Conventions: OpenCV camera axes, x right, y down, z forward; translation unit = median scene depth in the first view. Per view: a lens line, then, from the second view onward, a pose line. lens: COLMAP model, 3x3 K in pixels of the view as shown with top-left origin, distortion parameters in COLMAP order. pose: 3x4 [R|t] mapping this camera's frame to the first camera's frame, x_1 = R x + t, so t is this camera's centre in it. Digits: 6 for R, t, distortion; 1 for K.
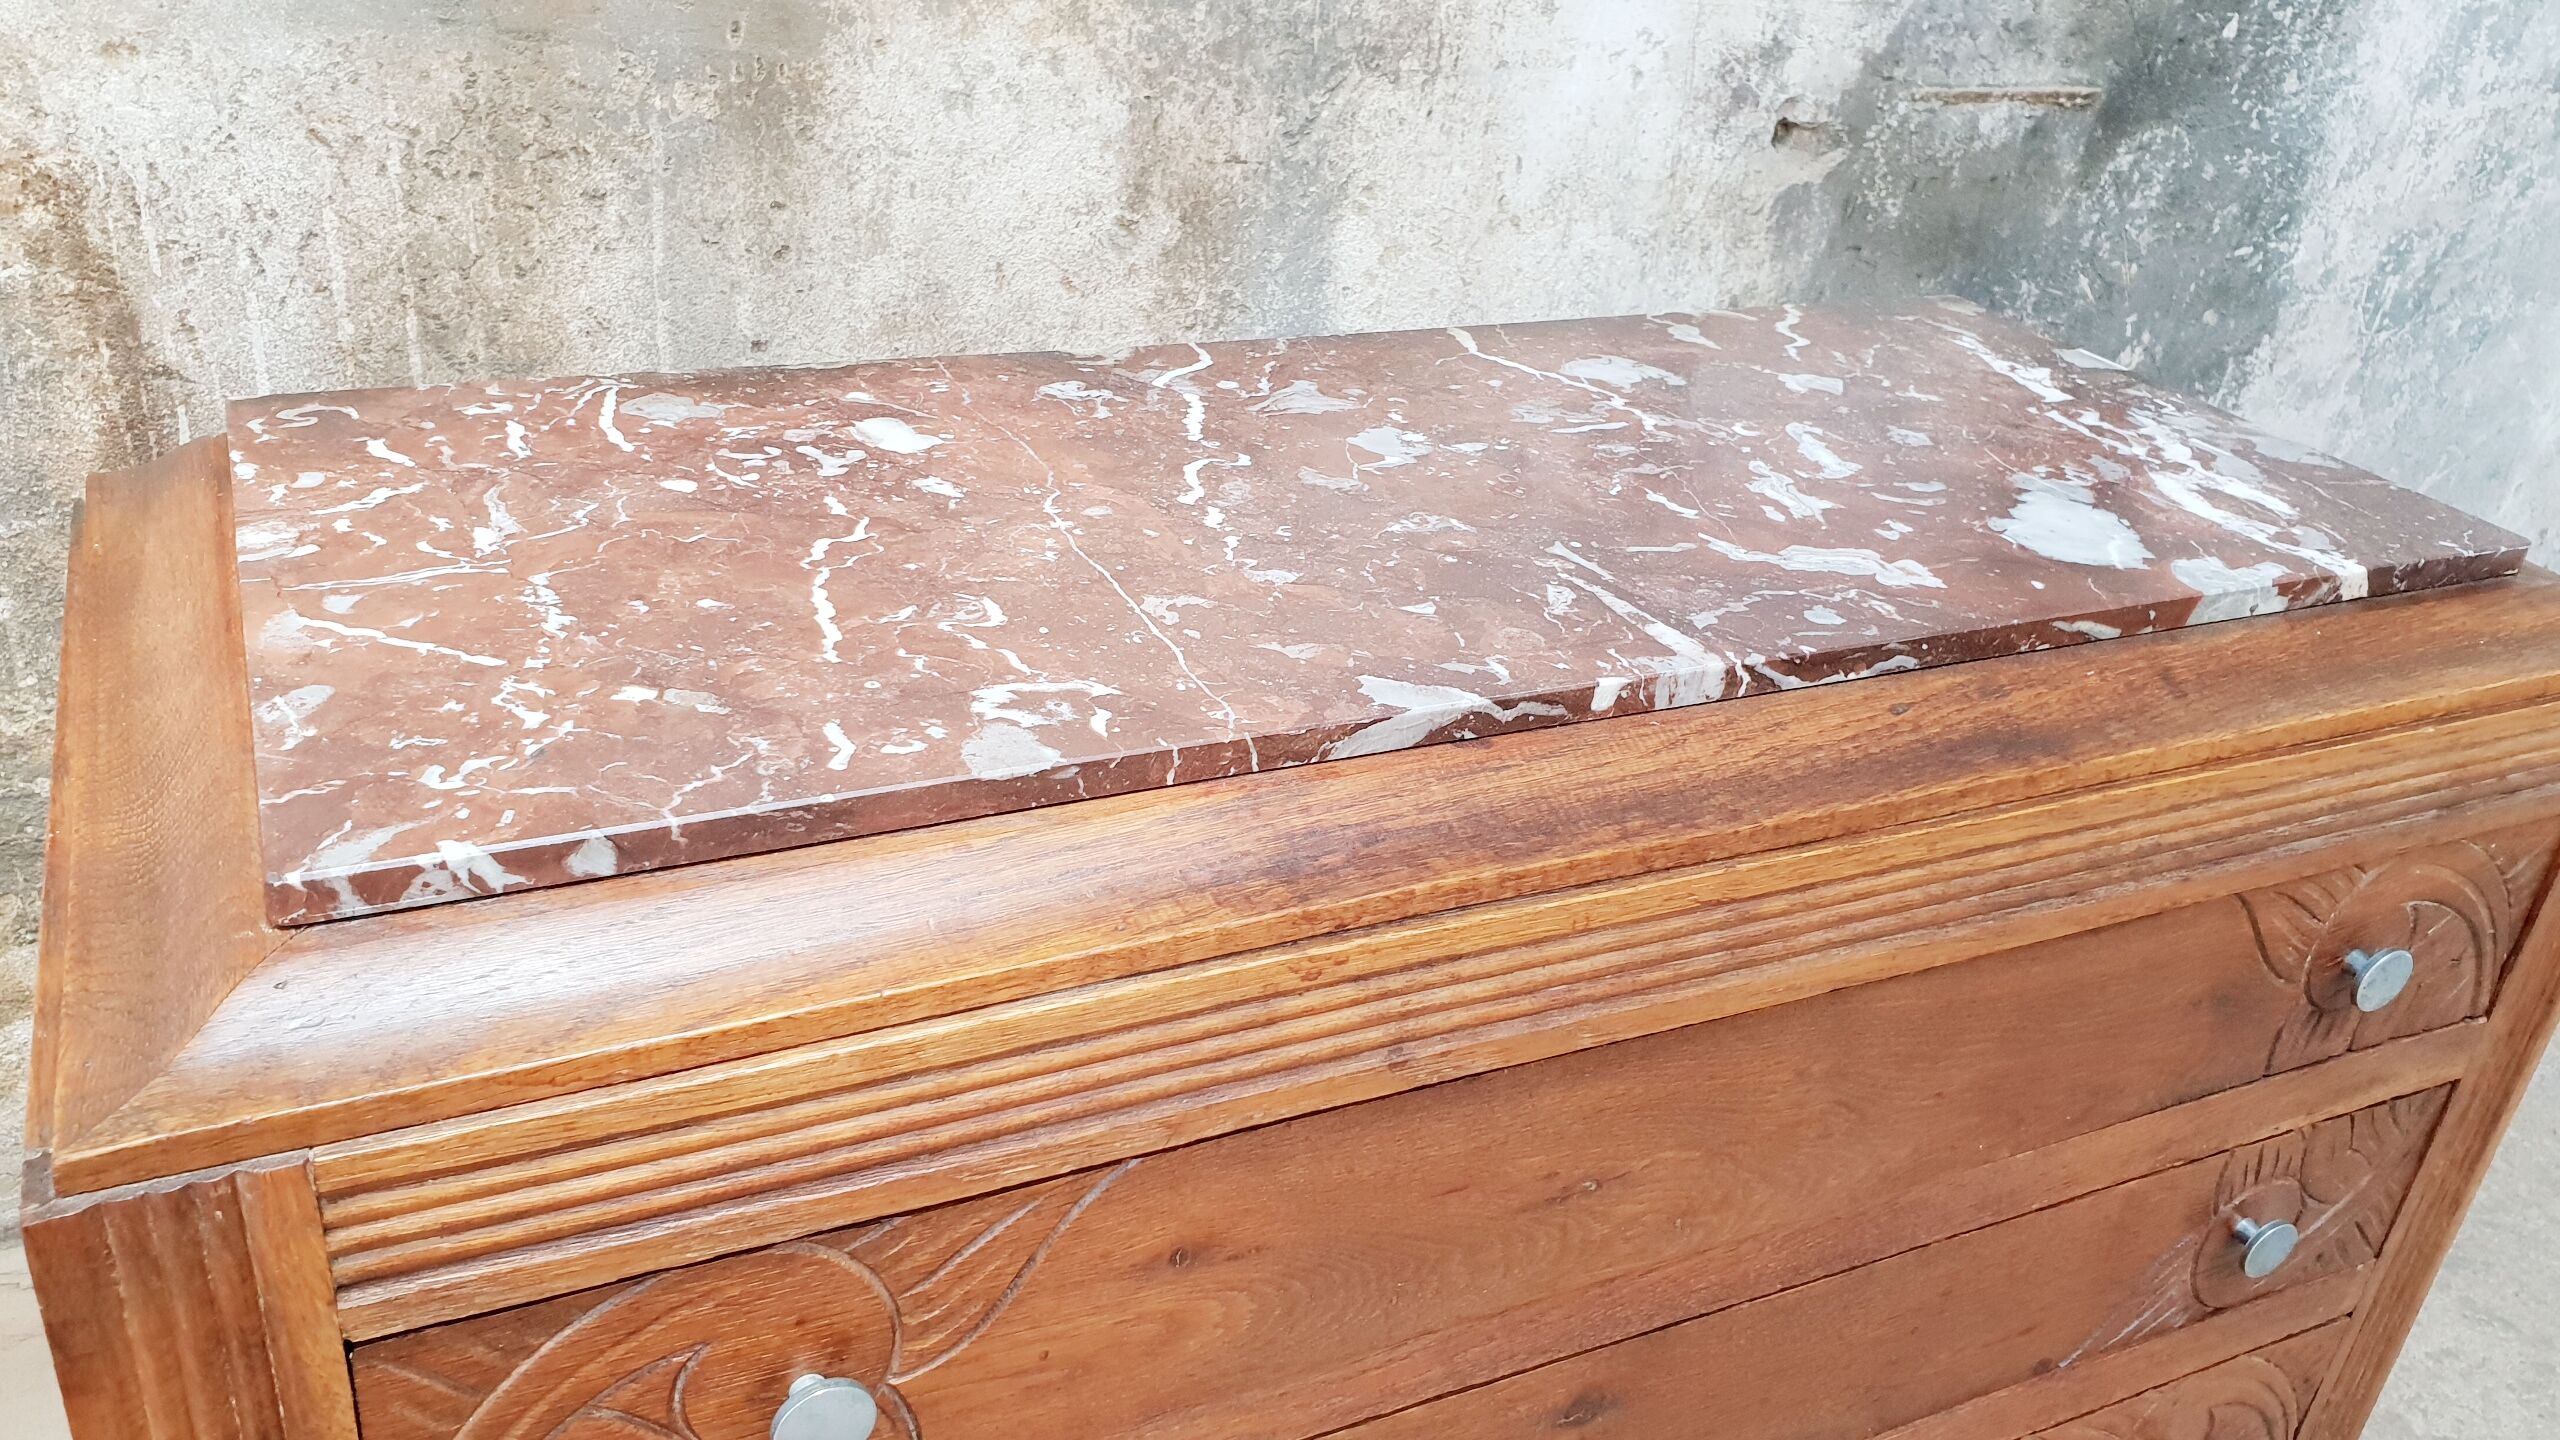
lens RADIAL K [[2018.4, 0, 1254.0], [0, 2018.4, 699.2], [0, 0, 1]] dist [-0.009036, 0.024004]
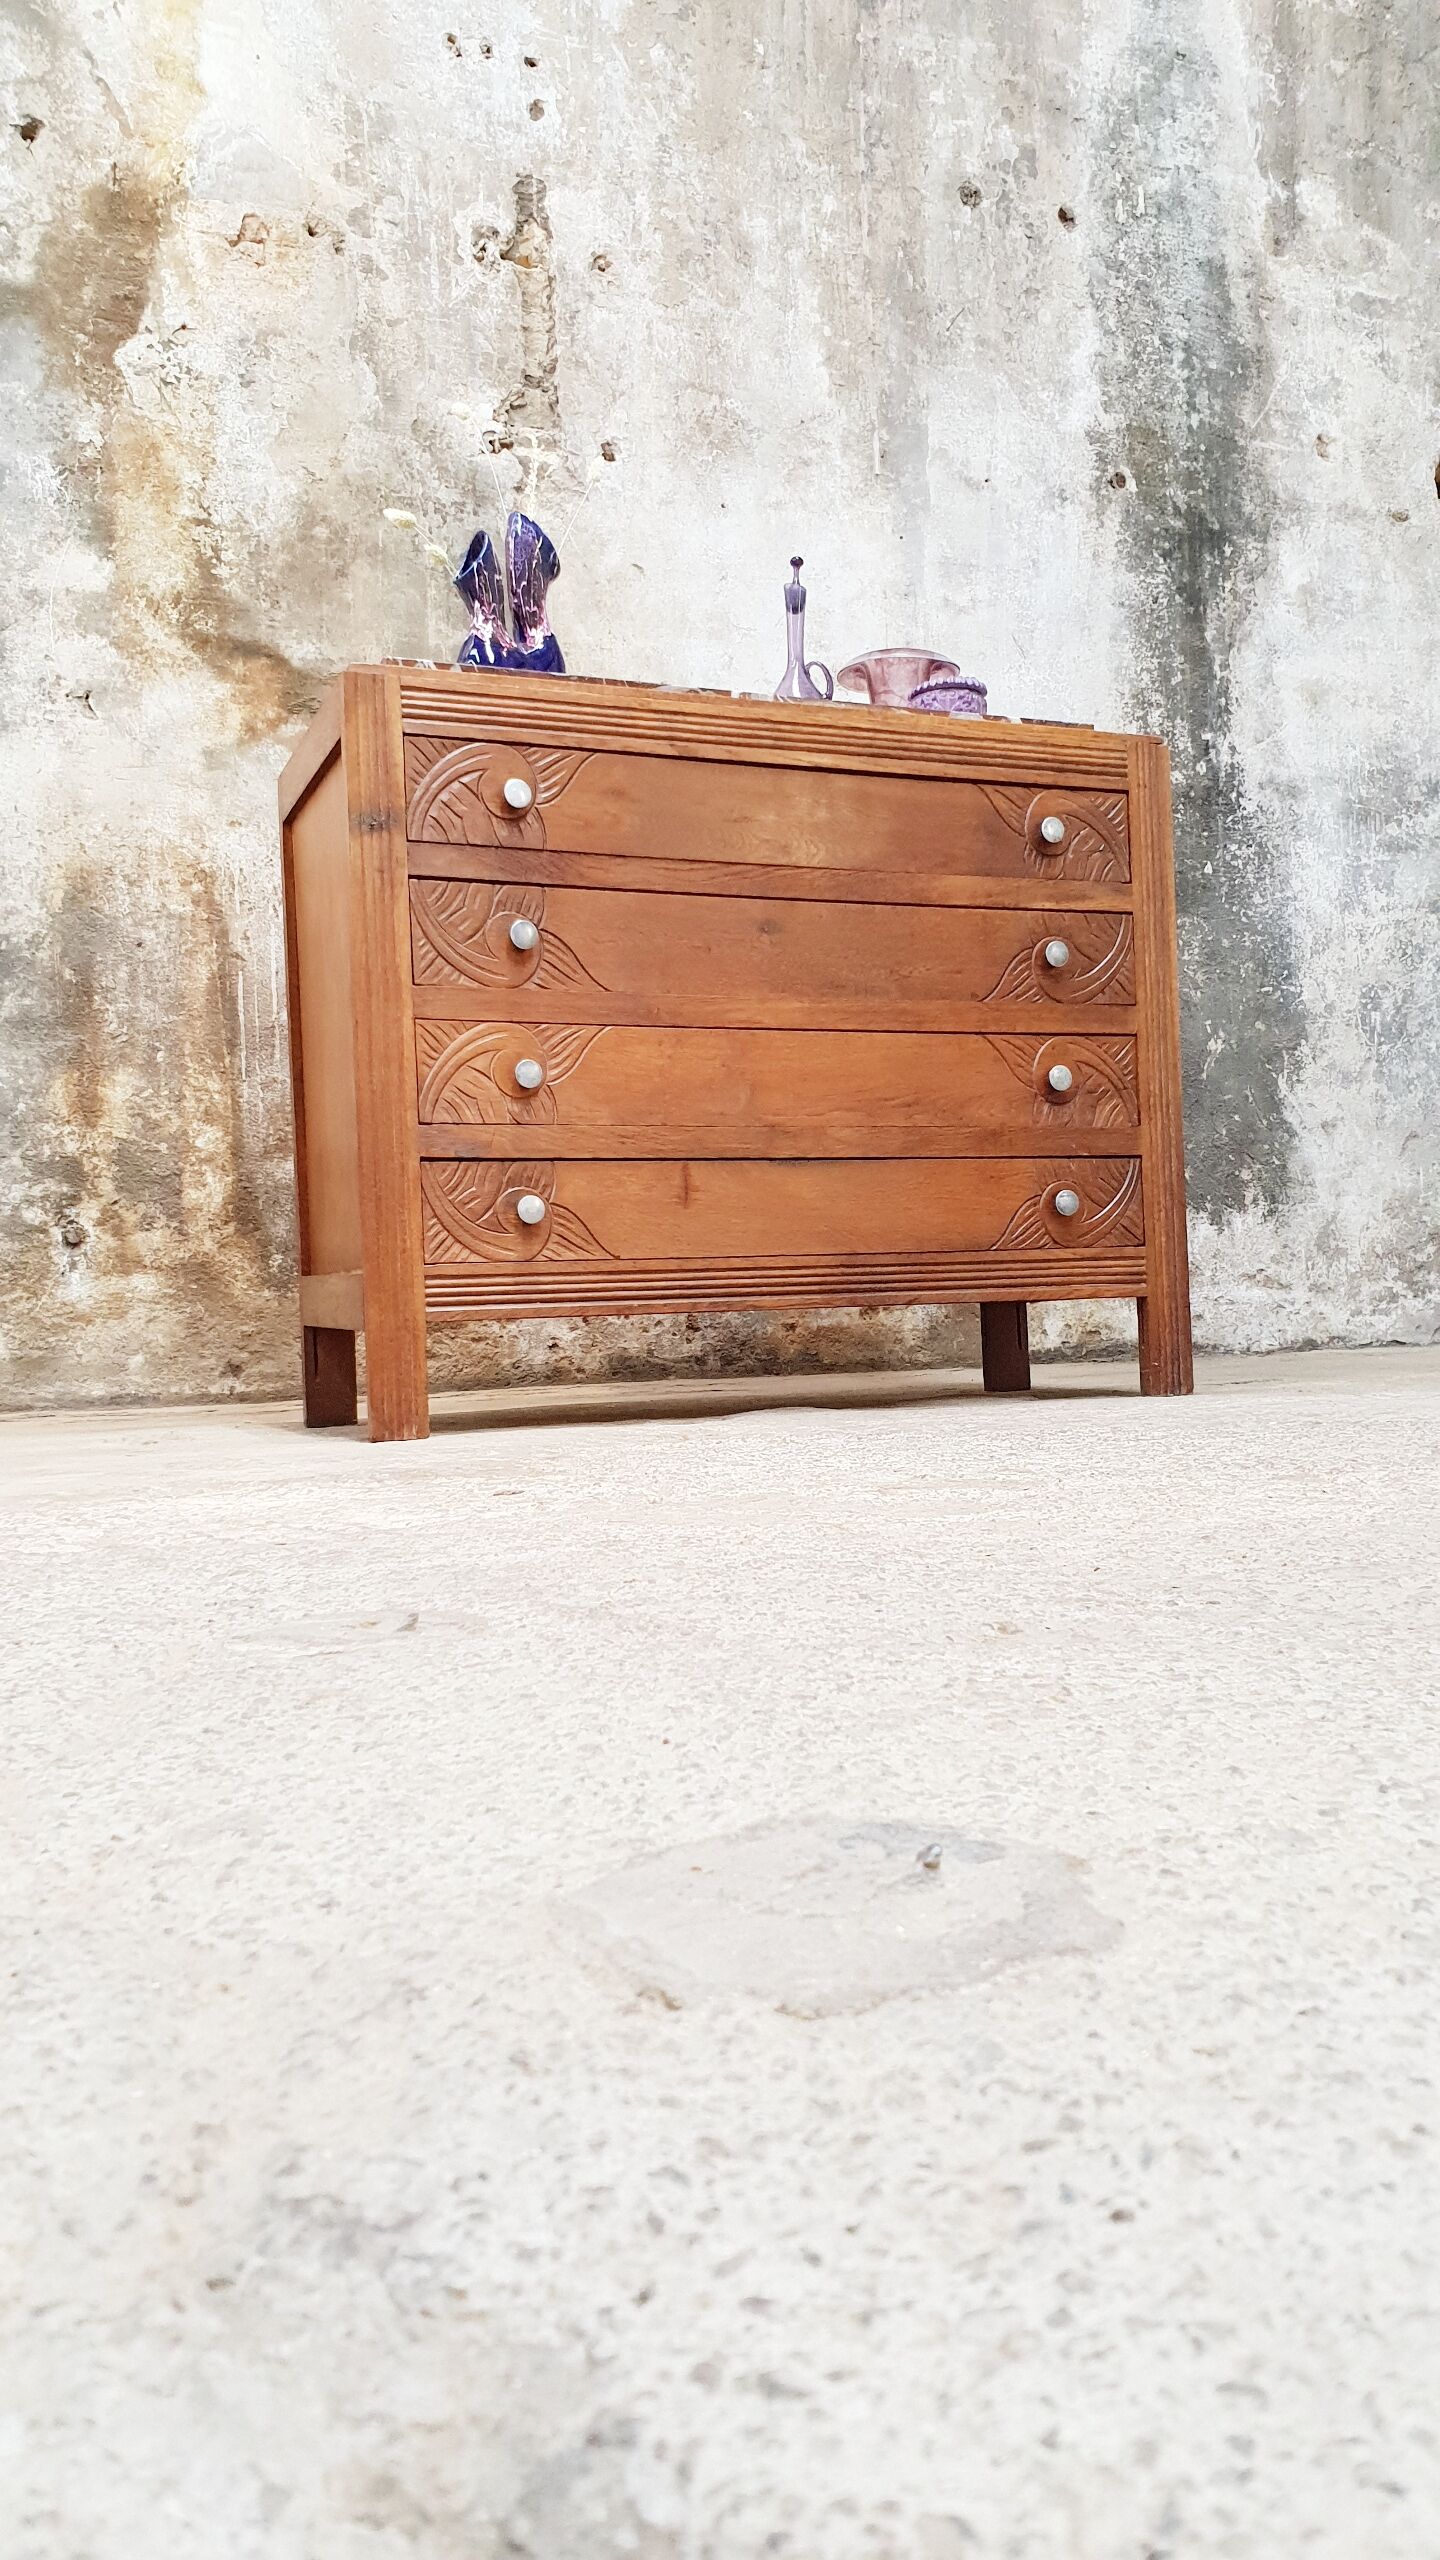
lens RADIAL K [[2018.4, 0, 769.6], [0, 2018.4, 1274.9], [0, 0, 1]] dist [-0.009036, 0.024004]
pose [[0.990974, -0.127774, -0.040556, 0.134541], [0.091456, 0.865577, -0.492353, 1.397430], [0.098014, 0.484200, 0.869450, -0.829582]]
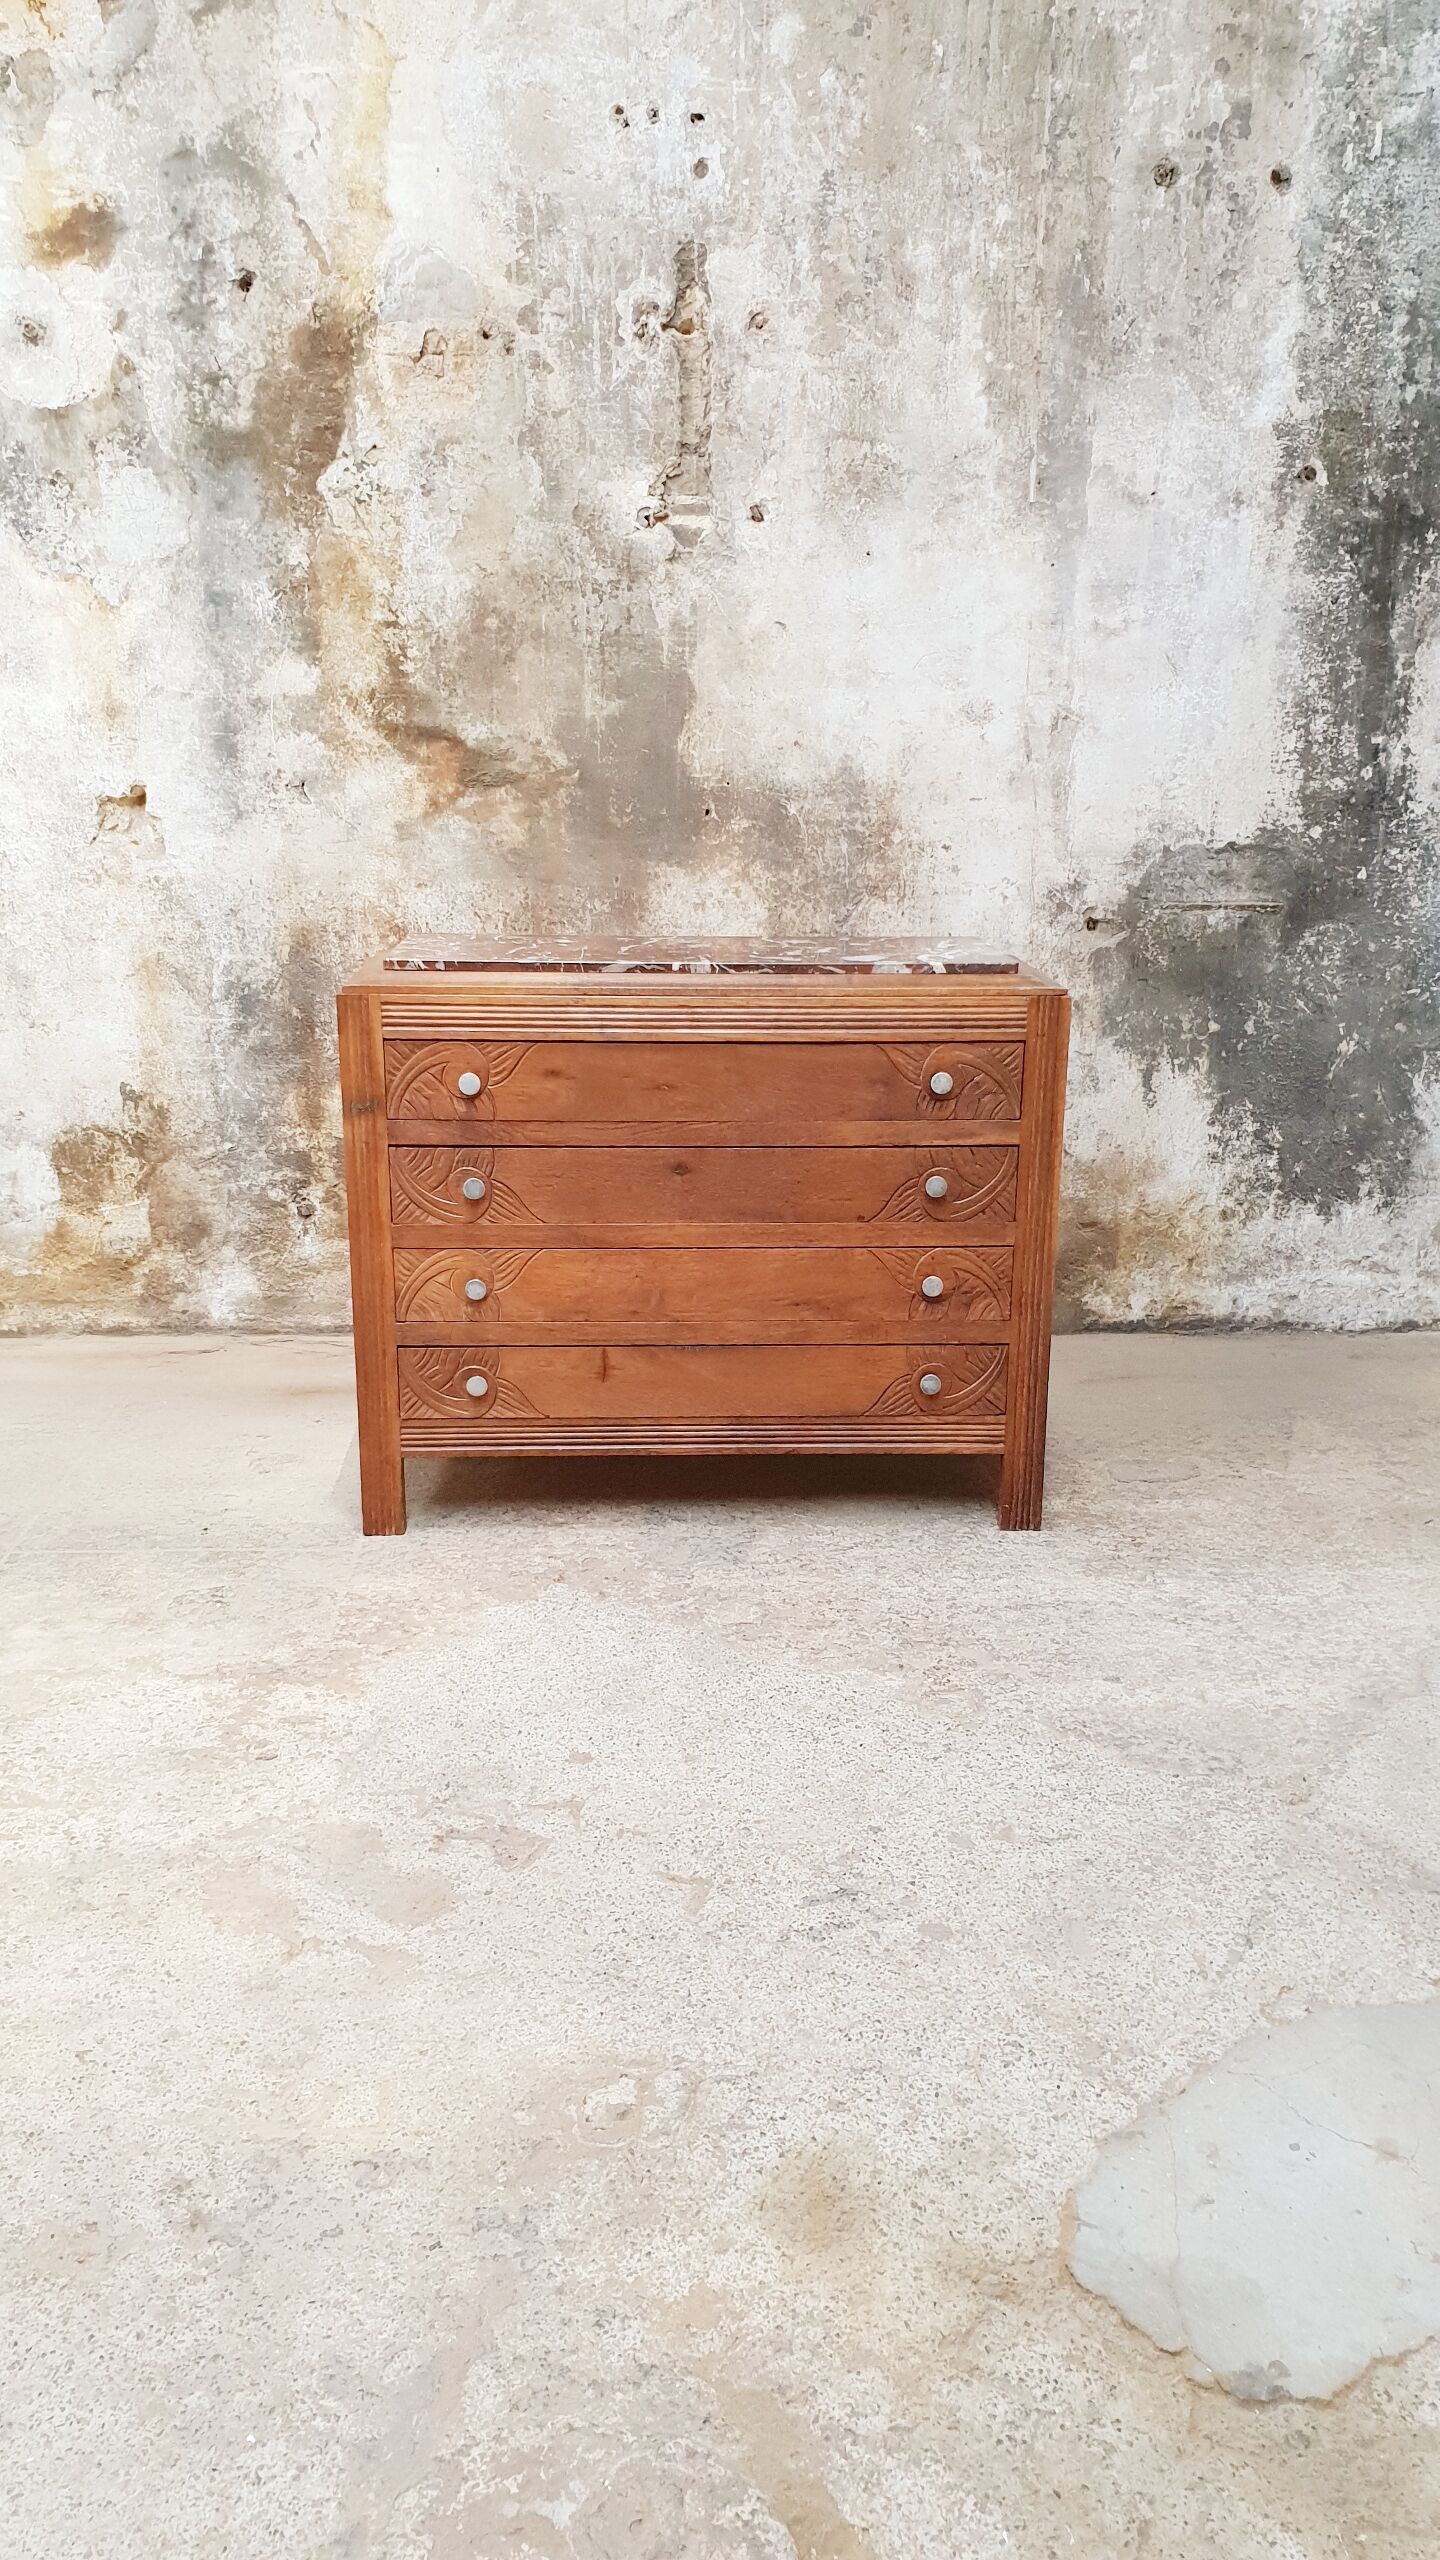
lens RADIAL K [[2018.4, 0, 740.3], [0, 2018.4, 1311.8], [0, 0, 1]] dist [-0.009036, 0.024004]
pose [[0.919528, 0.033757, -0.391572, 1.068123], [-0.116427, 0.974982, -0.189352, 0.803255], [0.375384, 0.219704, 0.900454, -1.394170]]
